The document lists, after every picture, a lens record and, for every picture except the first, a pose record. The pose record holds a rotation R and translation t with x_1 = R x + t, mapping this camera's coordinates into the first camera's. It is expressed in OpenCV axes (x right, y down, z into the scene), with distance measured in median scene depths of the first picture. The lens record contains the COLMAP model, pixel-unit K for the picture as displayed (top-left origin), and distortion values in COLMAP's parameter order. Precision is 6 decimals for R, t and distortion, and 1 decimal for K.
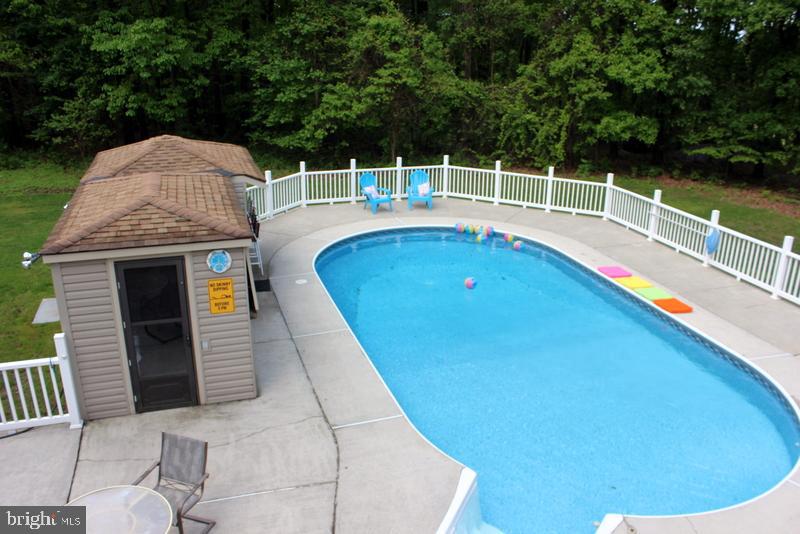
lens RADIAL K [[674.3, 0, 415.5], [0, 674.3, 277.9], [0, 0, 1]] dist [-0.162757, 0.138732]
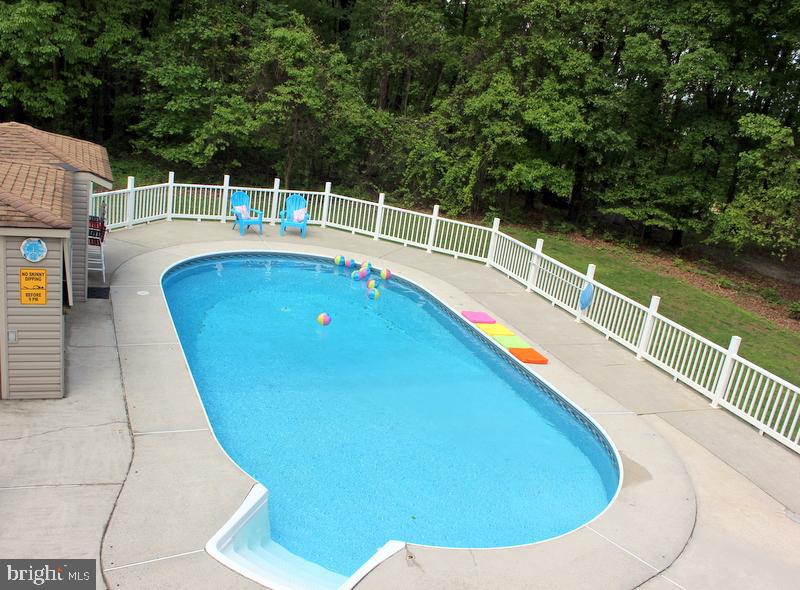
lens RADIAL K [[746.3, 0, 372.8], [0, 746.3, 305.8], [0, 0, 1]] dist [-0.118582, 0.000000]
pose [[0.992610, 0.099466, 0.069515, 0.055437], [-0.097373, 0.994704, -0.032887, 0.018326], [-0.072418, 0.025876, 0.997039, -0.037635]]
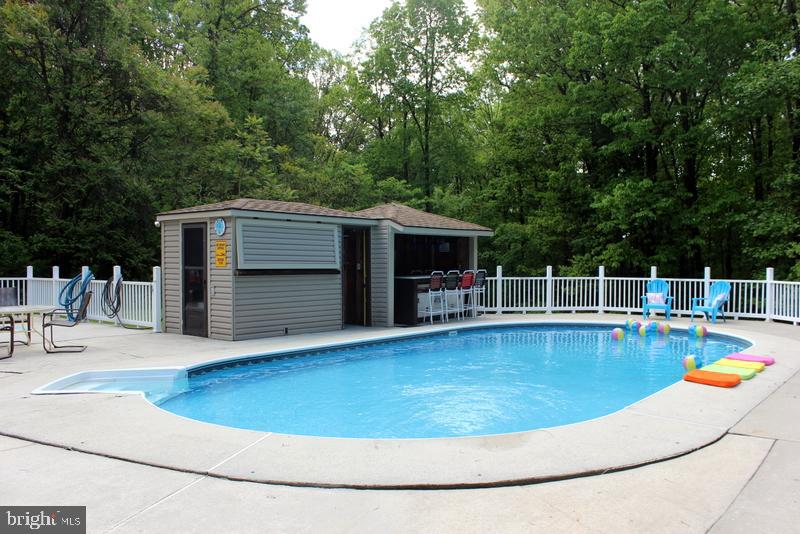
lens RADIAL K [[674.3, 0, 406.1], [0, 674.3, 266.8], [0, 0, 1]] dist [-0.162757, 0.138732]
pose [[0.537157, -0.009083, -0.843433, 0.424625], [-0.283670, 0.939752, -0.190781, 0.080963], [0.794351, 0.341736, 0.502218, 0.238220]]
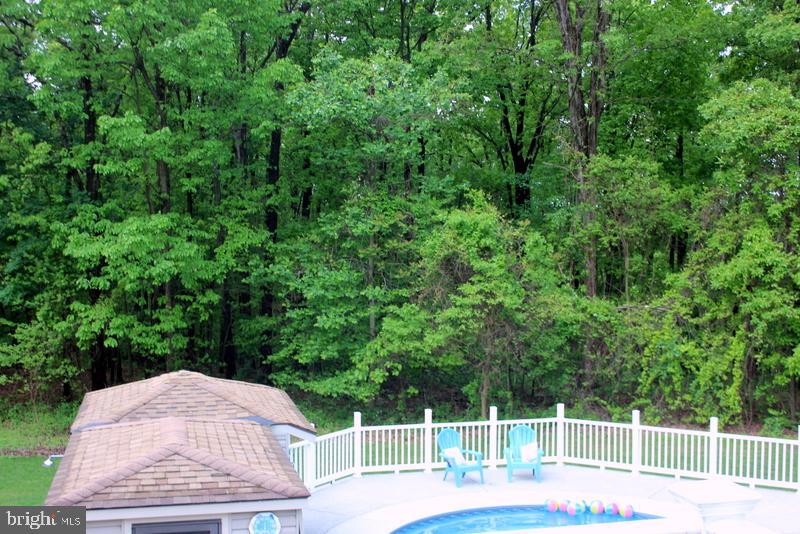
lens RADIAL K [[1049.0, 0, 414.4], [0, 1049.0, 272.0], [0, 0, 1]] dist [-0.071273, 0.000000]
pose [[0.995401, -0.014795, -0.094651, -0.000782], [-0.015163, 0.951219, -0.308144, 0.027203], [0.094592, 0.308162, 0.946619, -0.097327]]
